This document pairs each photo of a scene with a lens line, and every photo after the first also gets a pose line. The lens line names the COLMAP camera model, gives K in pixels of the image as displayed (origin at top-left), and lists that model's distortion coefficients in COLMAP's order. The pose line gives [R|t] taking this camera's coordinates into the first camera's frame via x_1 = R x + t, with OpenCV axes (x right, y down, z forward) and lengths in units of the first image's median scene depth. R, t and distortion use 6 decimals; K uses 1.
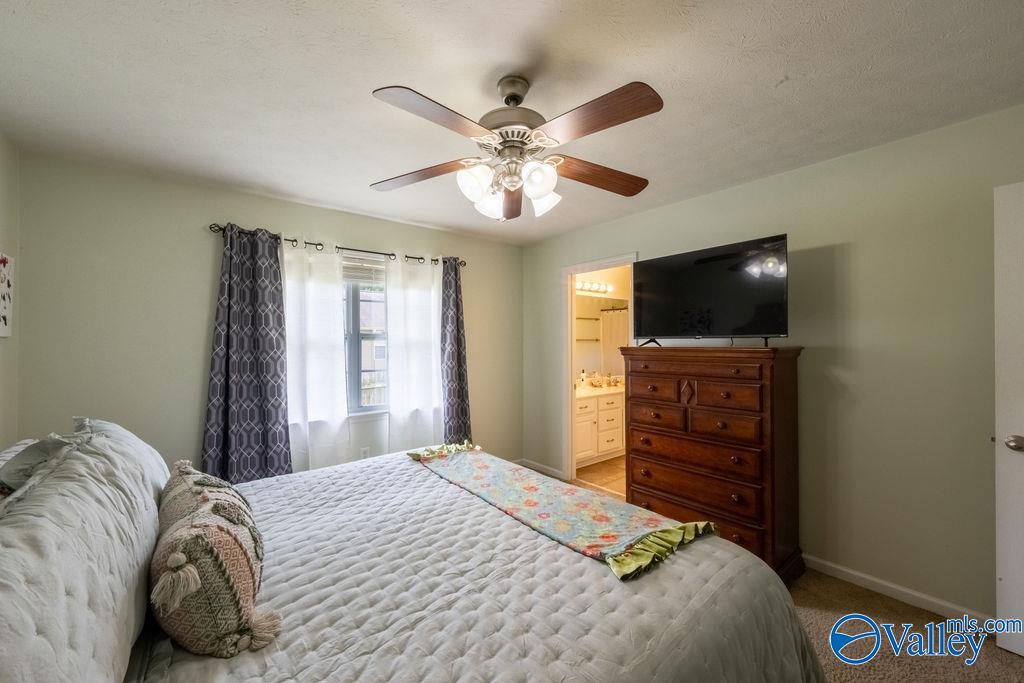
lens RADIAL K [[399.2, 0, 511.9], [0, 399.2, 340.0], [0, 0, 1]] dist [-0.005222, -0.000358]
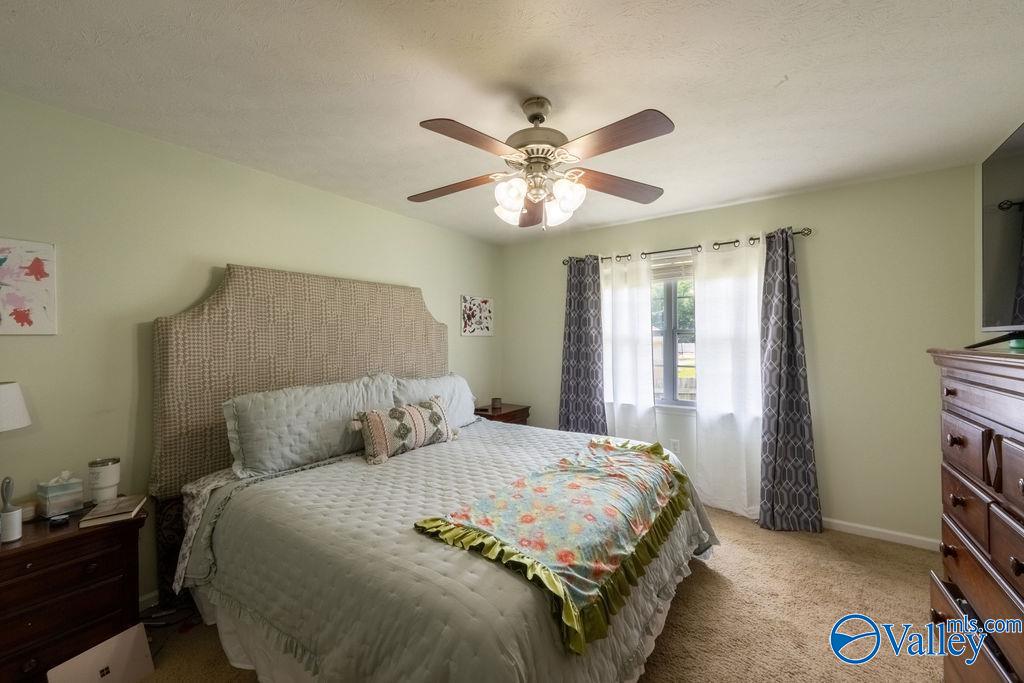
lens RADIAL K [[399.2, 0, 509.4], [0, 399.2, 340.5], [0, 0, 1]] dist [-0.005222, -0.000358]
pose [[0.267926, 0.006718, -0.963416, 0.604650], [0.009273, 0.999911, 0.009551, -0.002301], [0.963395, -0.011493, 0.267840, 0.363337]]
